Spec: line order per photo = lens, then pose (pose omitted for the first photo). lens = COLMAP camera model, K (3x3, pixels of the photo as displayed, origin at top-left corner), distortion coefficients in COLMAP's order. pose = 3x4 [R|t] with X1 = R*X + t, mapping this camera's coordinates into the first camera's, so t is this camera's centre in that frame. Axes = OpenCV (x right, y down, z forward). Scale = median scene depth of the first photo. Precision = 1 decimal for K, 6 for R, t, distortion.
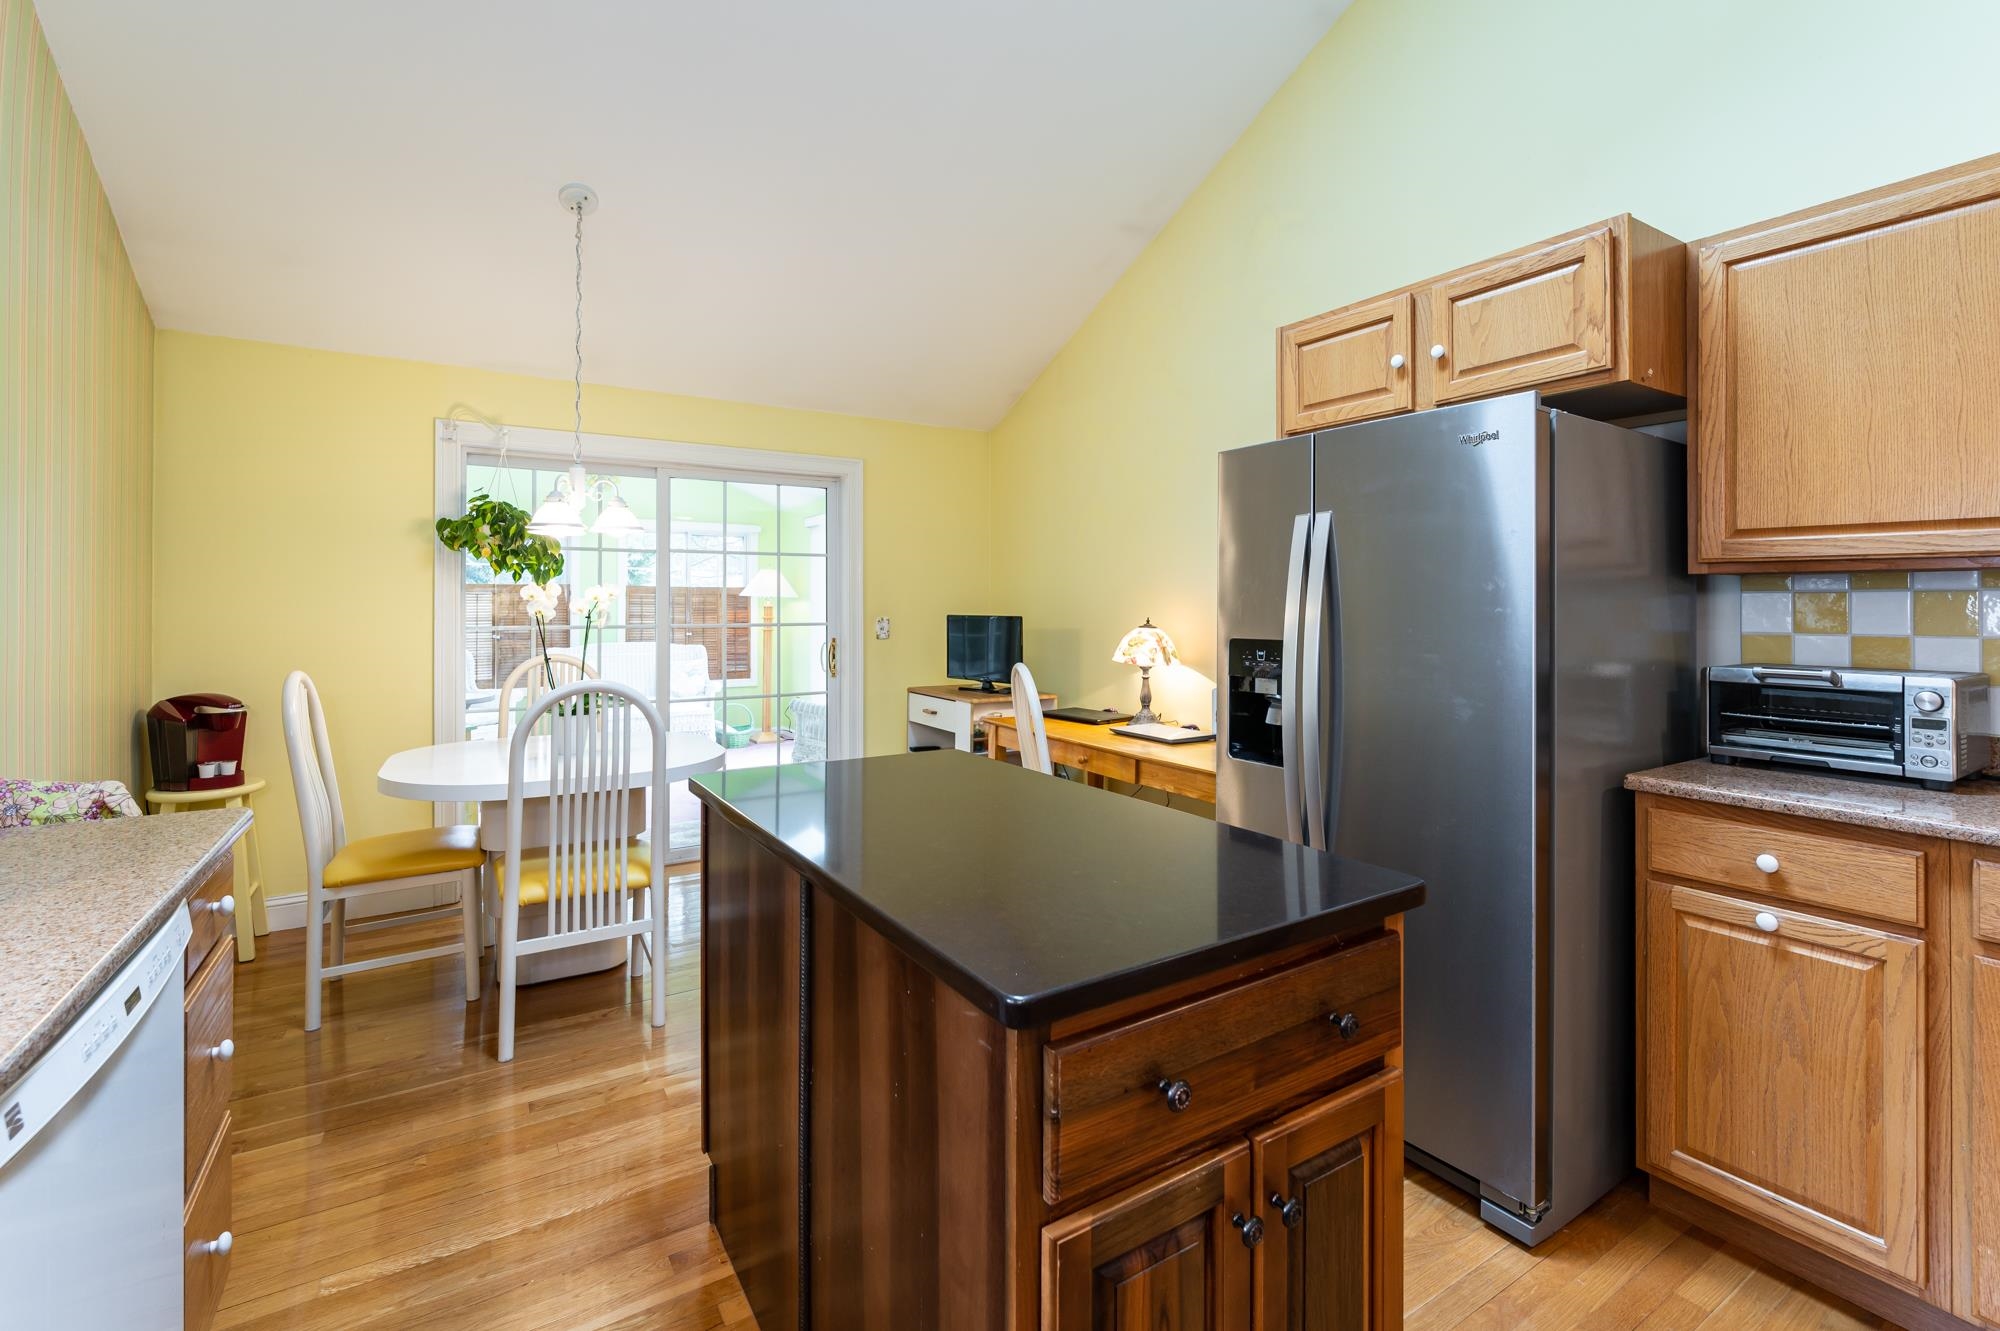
lens RADIAL K [[885.0, 0, 1015.1], [0, 885.0, 599.3], [0, 0, 1]] dist [-0.009323, 0.000874]
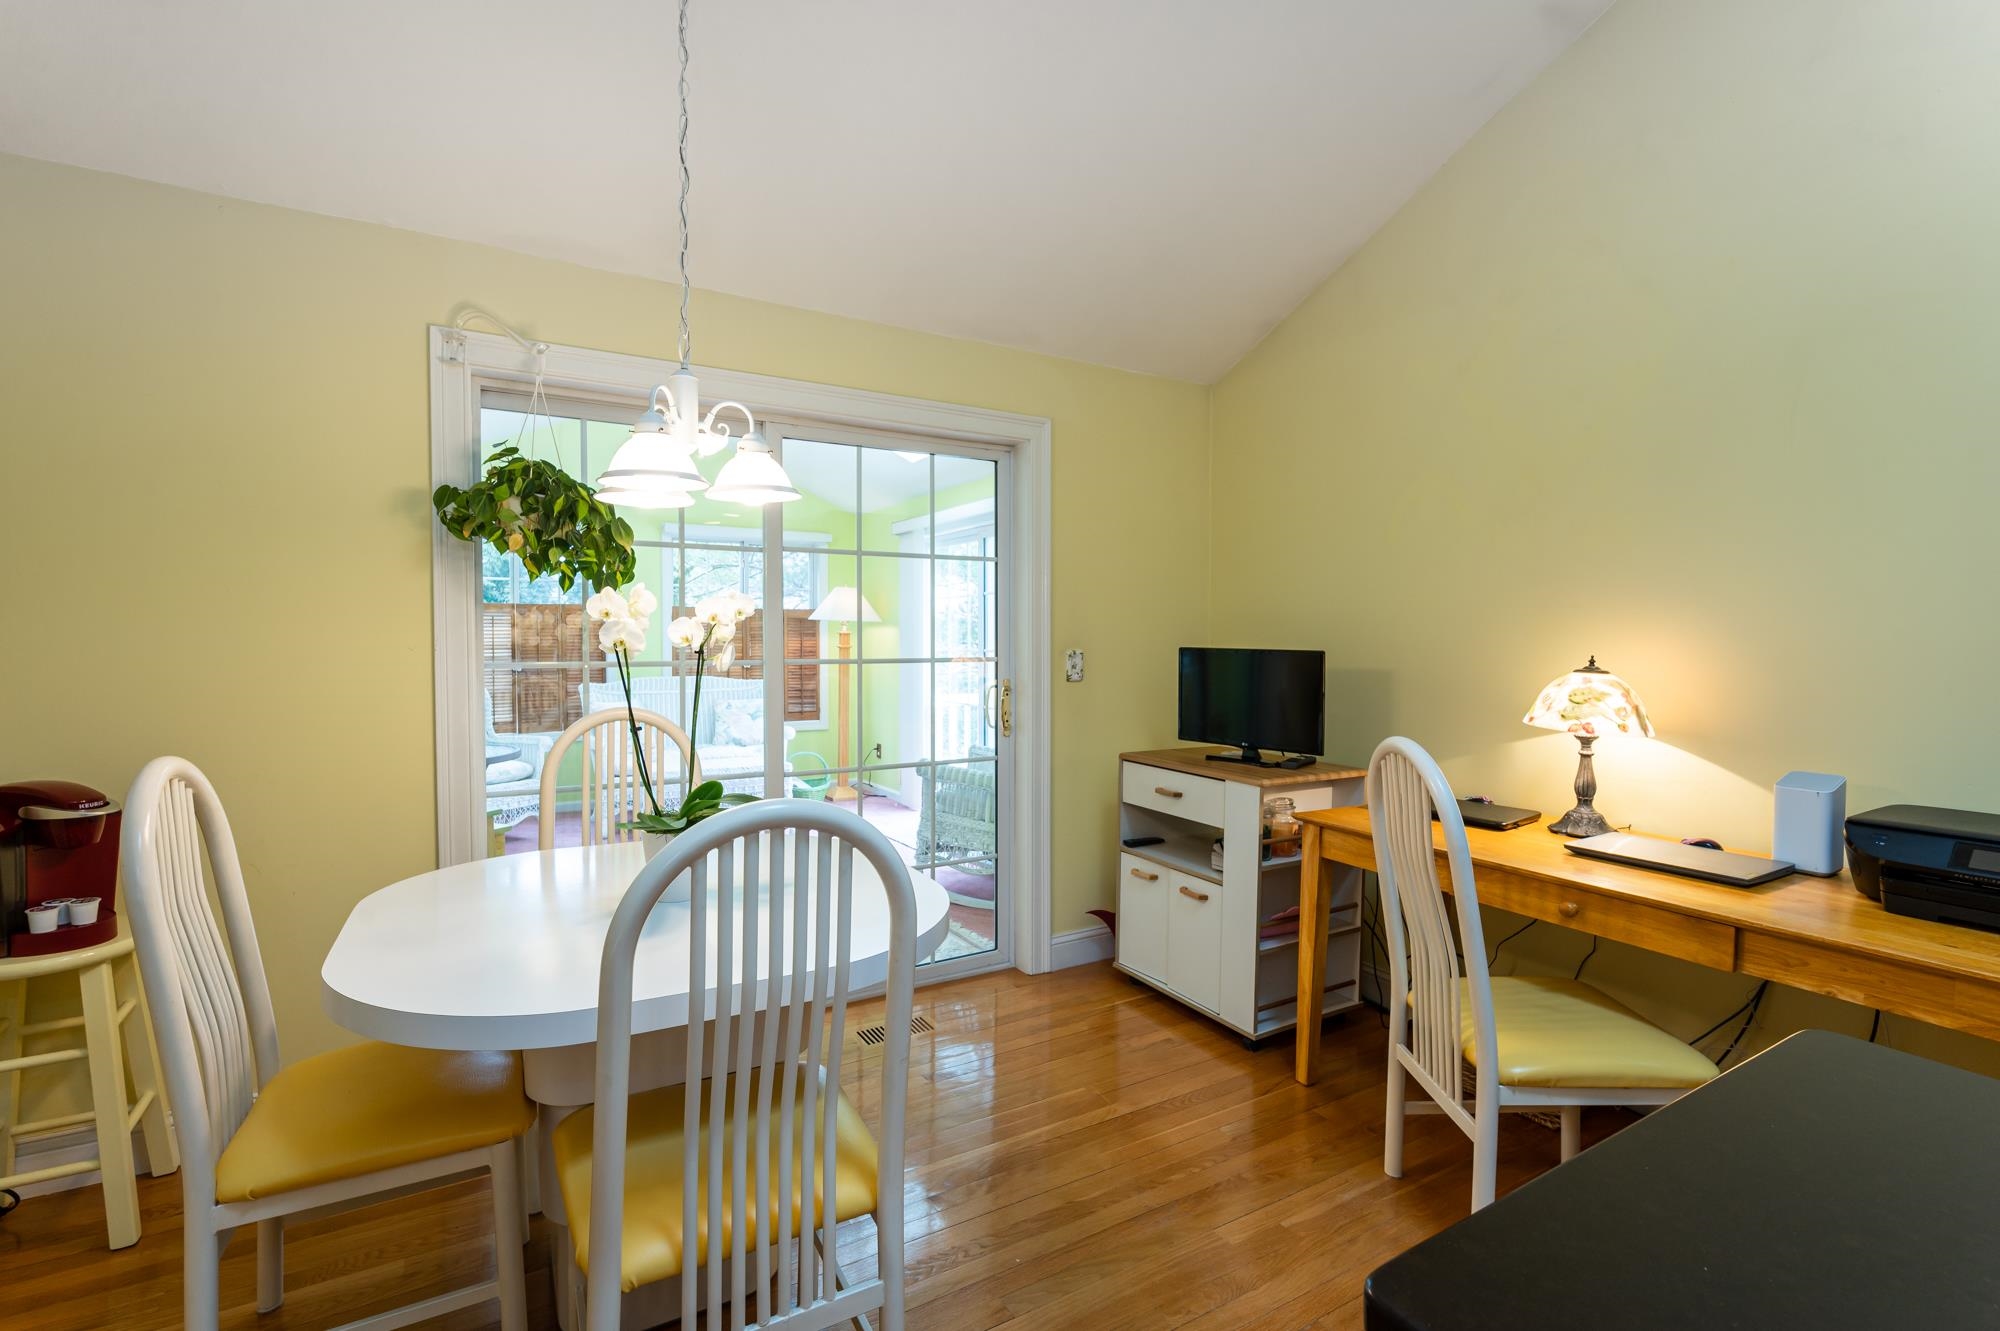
lens RADIAL K [[940.2, 0, 1013.9], [0, 940.2, 666.1], [0, 0, 1]] dist [-0.002926, -0.002405]
pose [[0.999578, 0.007356, -0.028101, -0.231057], [-0.006159, 0.999080, 0.042442, 0.002481], [0.028388, -0.042251, 0.998704, 0.349455]]
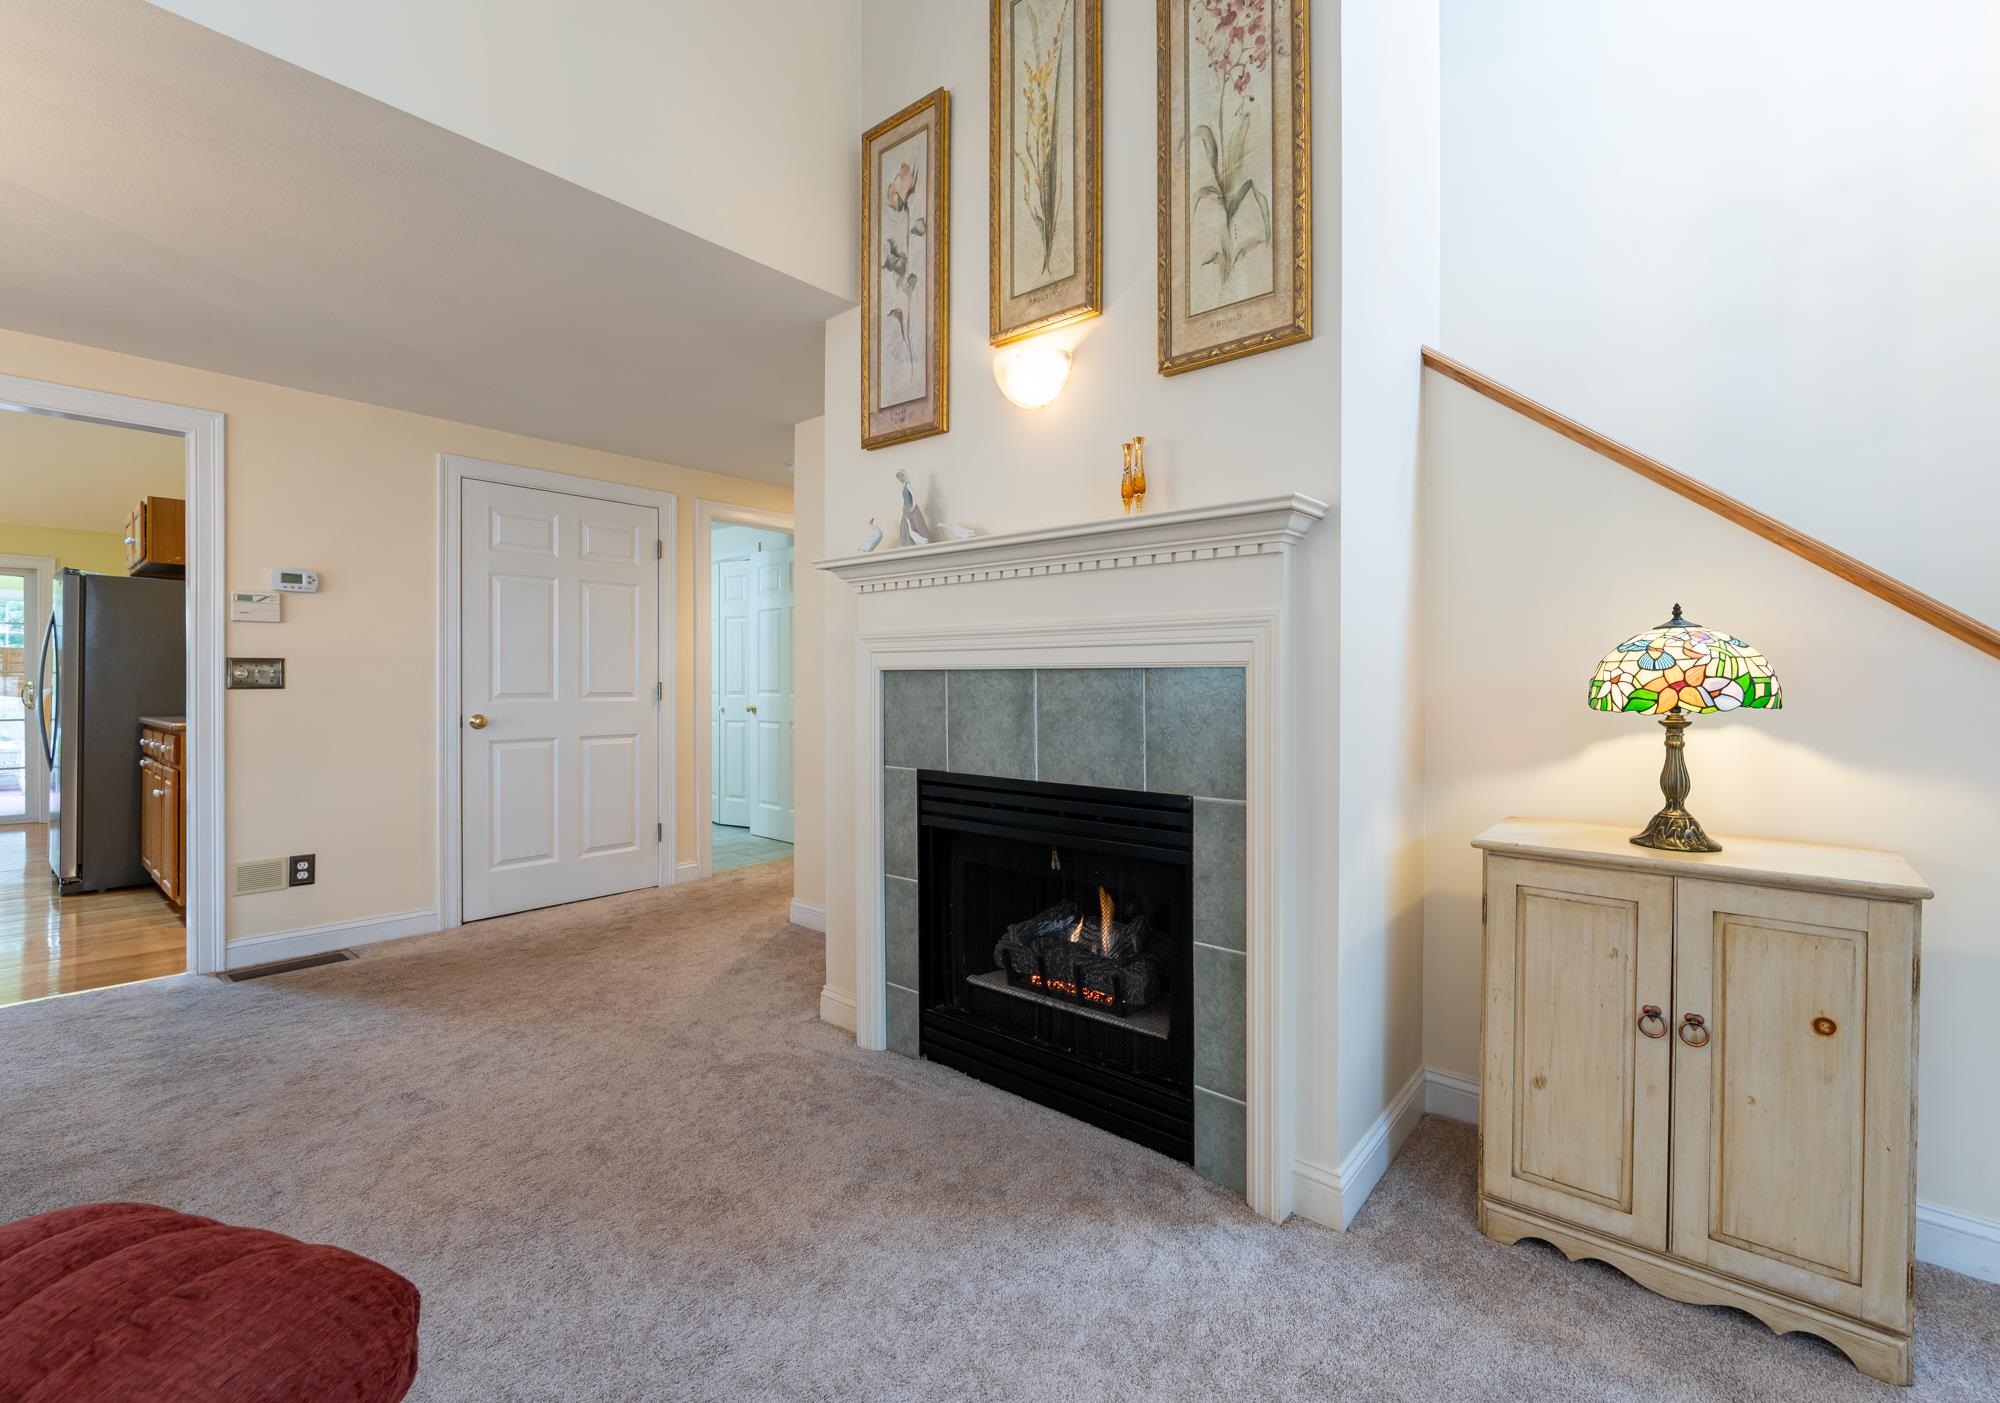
lens RADIAL K [[854.7, 0, 1056.6], [0, 854.7, 683.0], [0, 0, 1]] dist [-0.002625, -0.000175]
pose [[0.946580, -0.002383, 0.322461, 1.216712], [-0.001491, 0.999930, 0.011767, 0.033930], [-0.322466, -0.011619, 0.946510, -1.111778]]
